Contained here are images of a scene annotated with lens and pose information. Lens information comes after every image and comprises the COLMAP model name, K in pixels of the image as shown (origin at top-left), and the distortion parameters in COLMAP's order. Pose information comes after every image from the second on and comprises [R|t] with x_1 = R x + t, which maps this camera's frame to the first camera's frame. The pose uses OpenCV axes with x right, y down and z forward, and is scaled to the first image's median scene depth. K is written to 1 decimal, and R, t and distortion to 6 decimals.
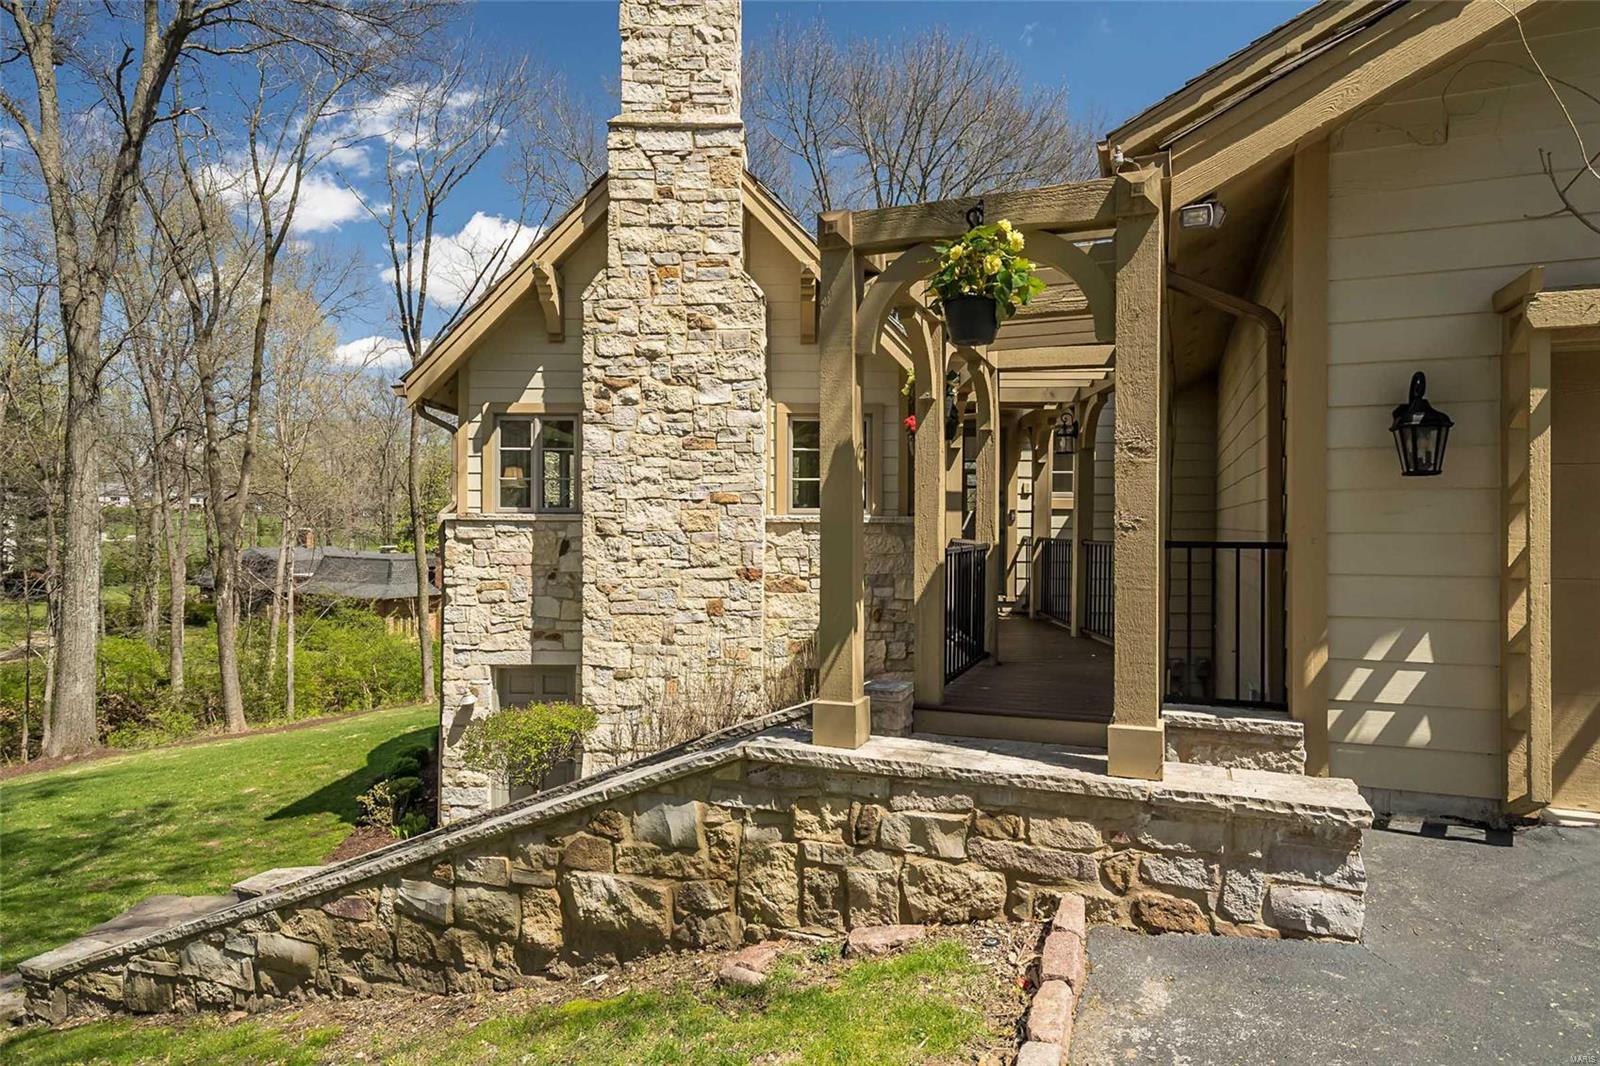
lens RADIAL K [[896.3, 0, 797.7], [0, 896.3, 516.8], [0, 0, 1]] dist [0.003901, 0.000092]
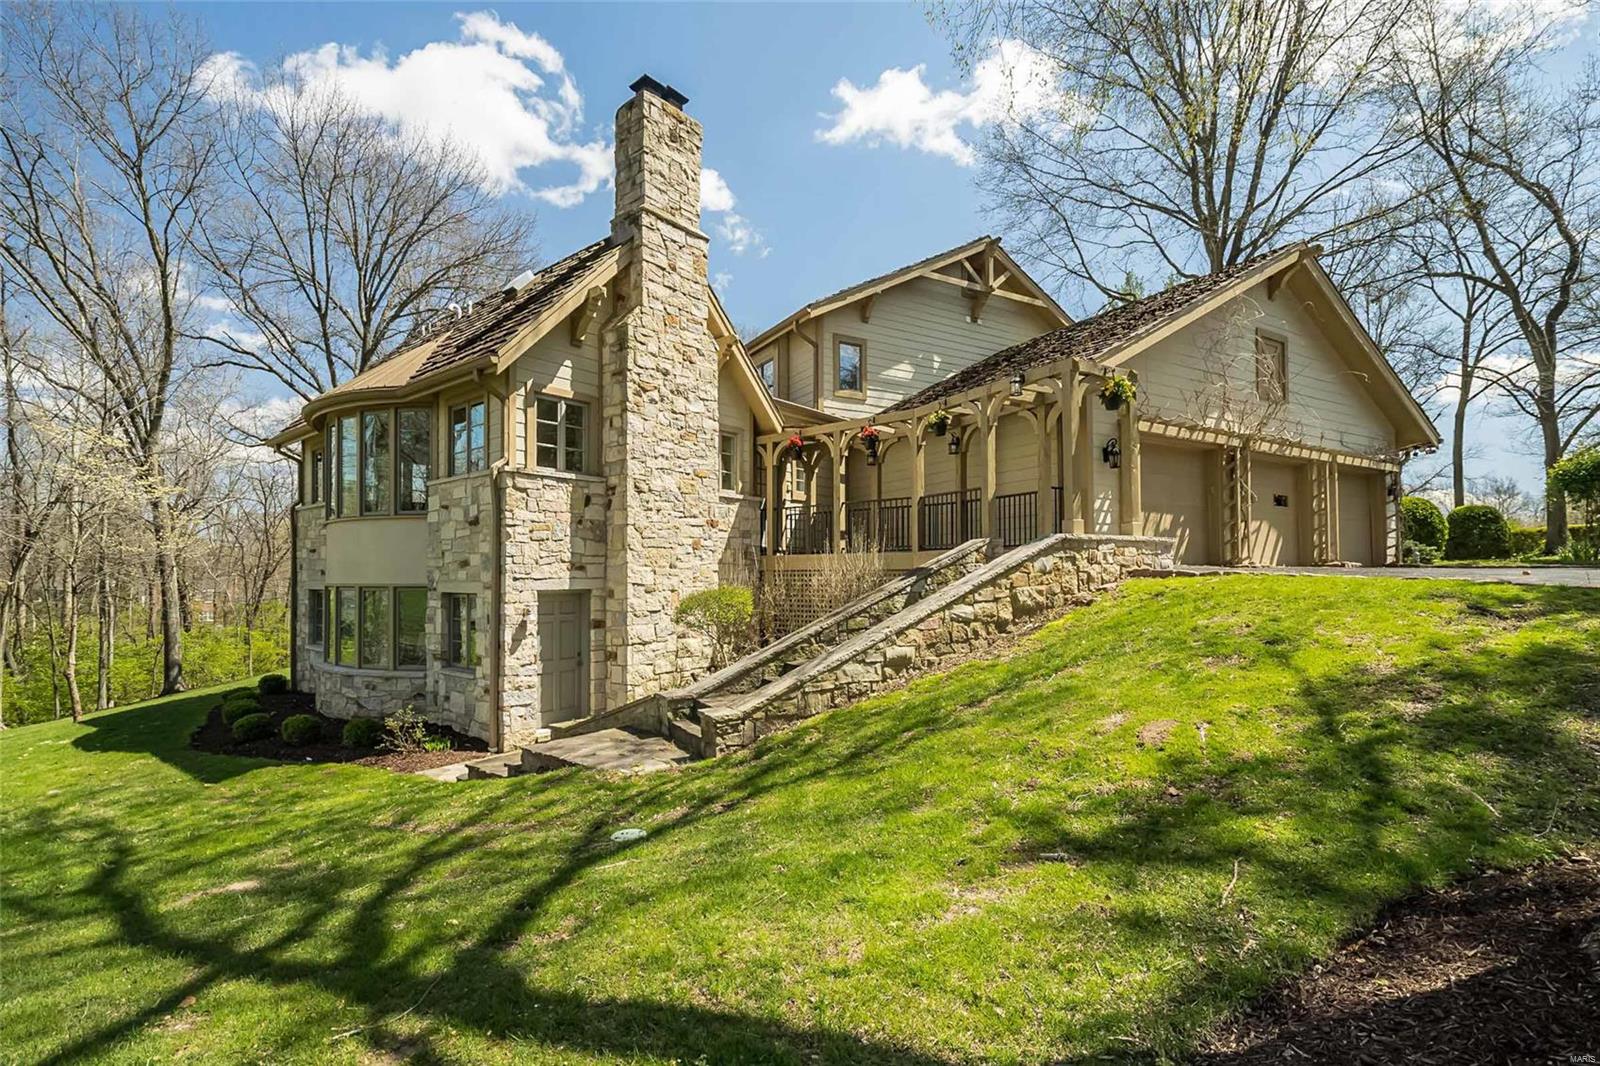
lens RADIAL K [[735.0, 0, 801.0], [0, 735.0, 550.2], [0, 0, 1]] dist [-0.005679, -0.000156]
pose [[0.624949, 0.016488, 0.780492, -0.962935], [0.004612, 0.999682, -0.024811, 0.143536], [-0.780652, 0.019105, 0.624674, 0.074013]]
